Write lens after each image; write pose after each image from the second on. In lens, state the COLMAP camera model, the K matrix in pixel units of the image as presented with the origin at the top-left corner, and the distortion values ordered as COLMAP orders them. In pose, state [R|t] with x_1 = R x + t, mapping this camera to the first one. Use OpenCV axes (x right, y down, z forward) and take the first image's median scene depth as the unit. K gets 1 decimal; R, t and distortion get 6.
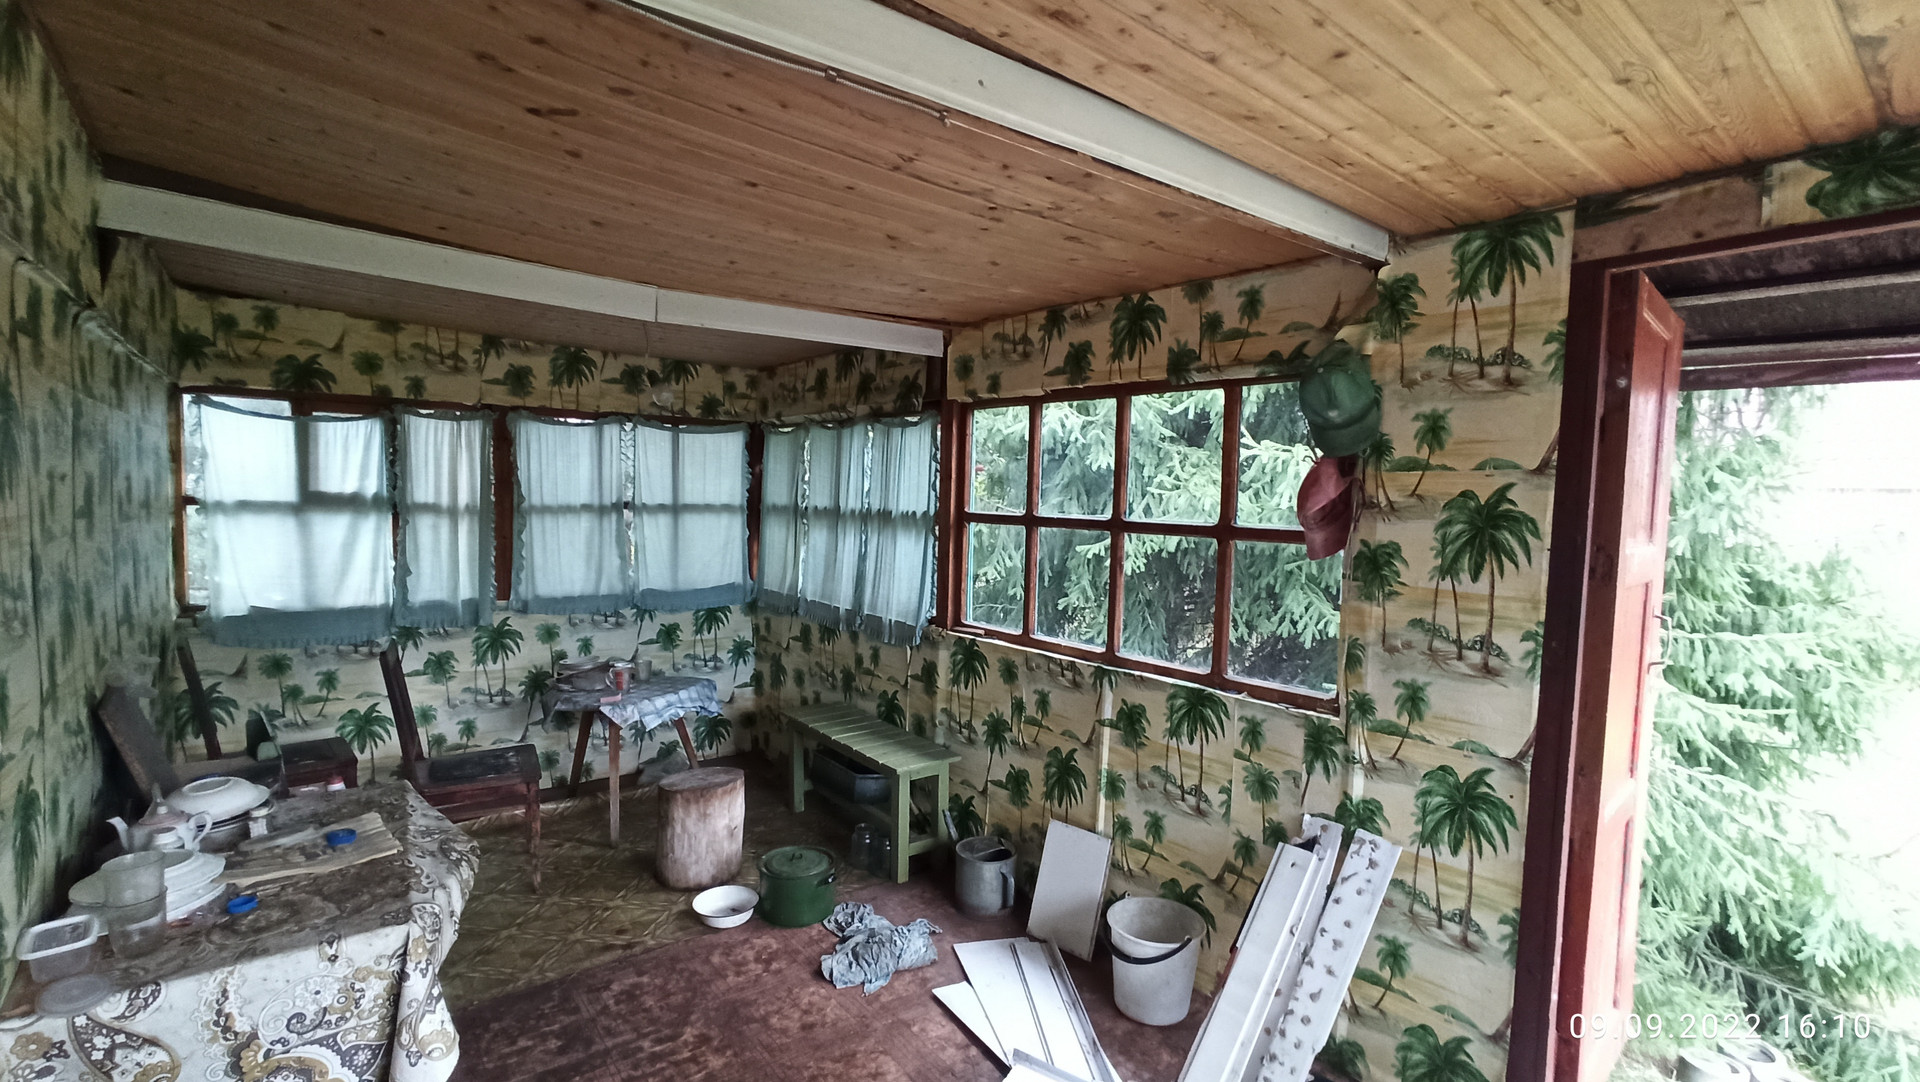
lens RADIAL K [[869.3, 0, 959.1], [0, 869.3, 553.2], [0, 0, 1]] dist [-0.068729, 0.041119]
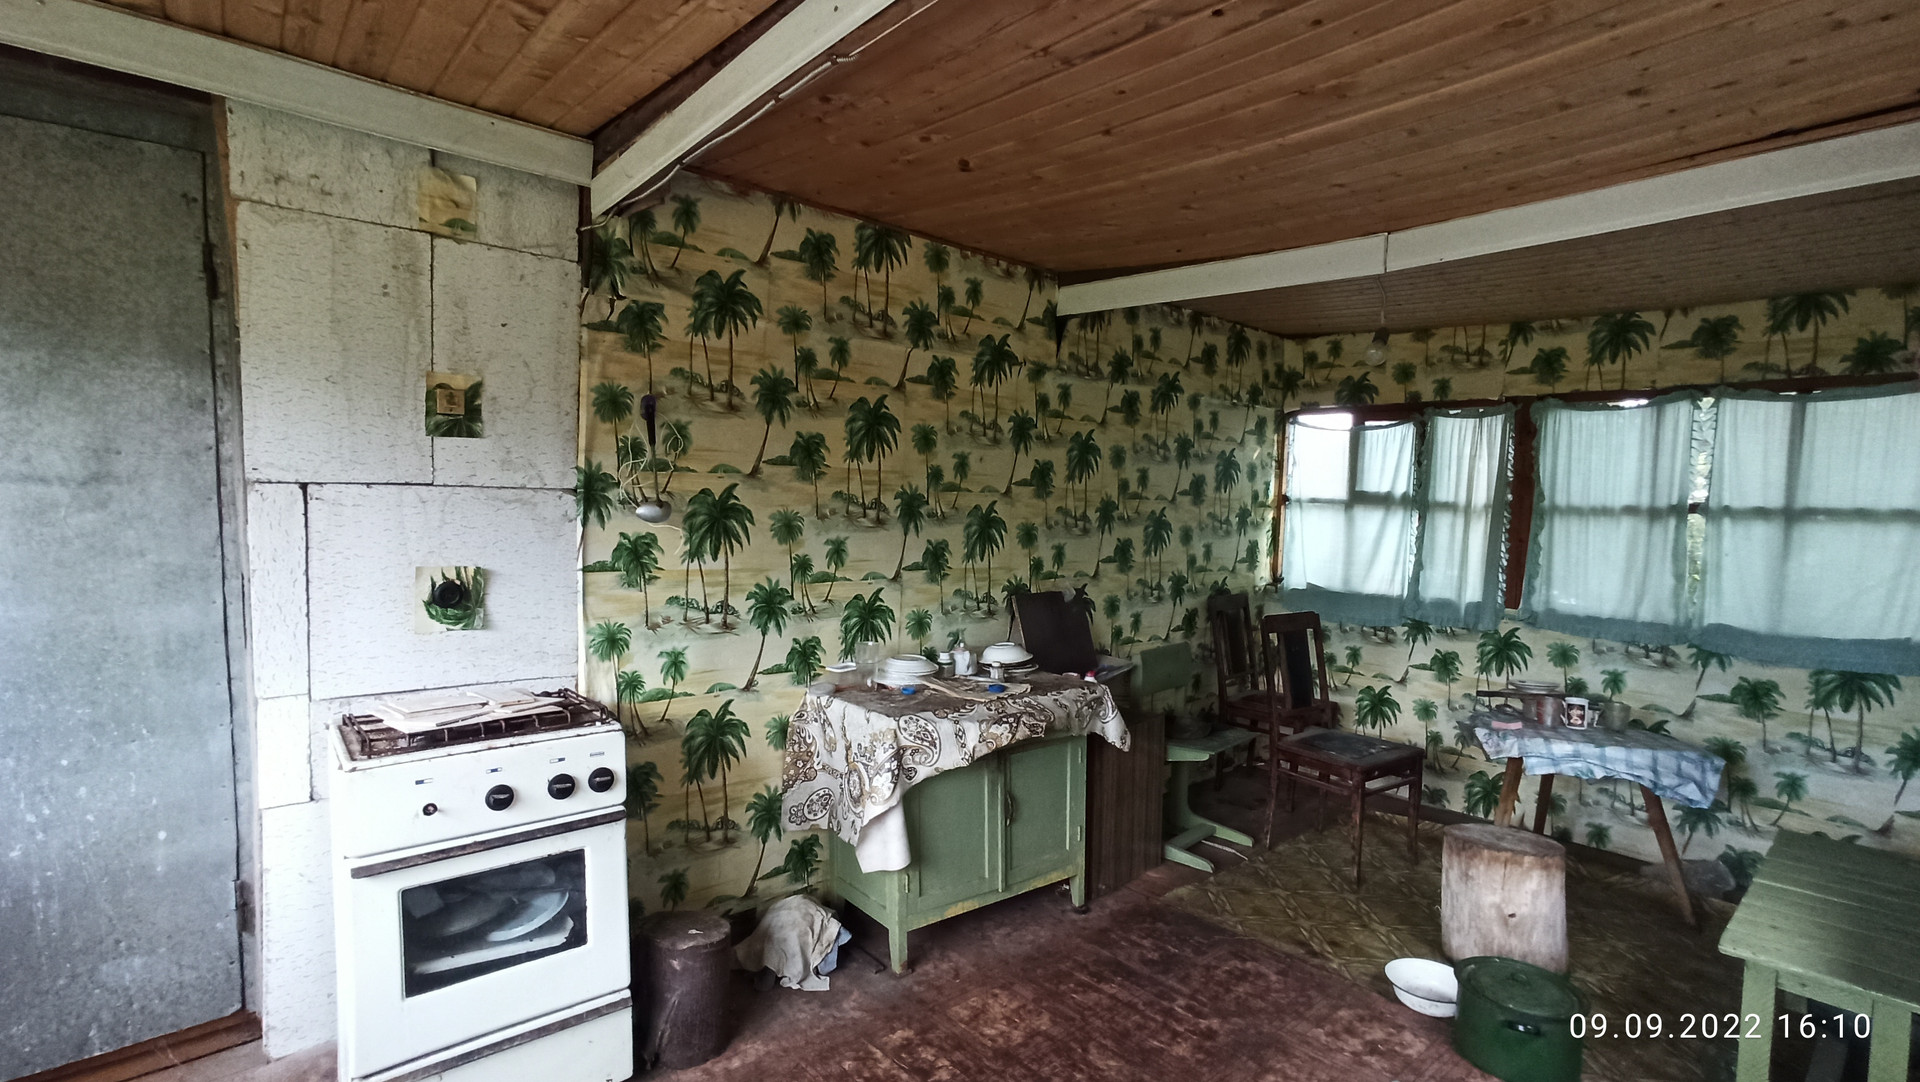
lens RADIAL K [[869.3, 0, 959.1], [0, 869.3, 553.2], [0, 0, 1]] dist [-0.068729, 0.041119]
pose [[0.053678, 0.041028, -0.997715, 0.350186], [-0.096504, 0.994692, 0.035712, 0.021106], [0.993884, 0.094367, 0.057352, 0.363258]]
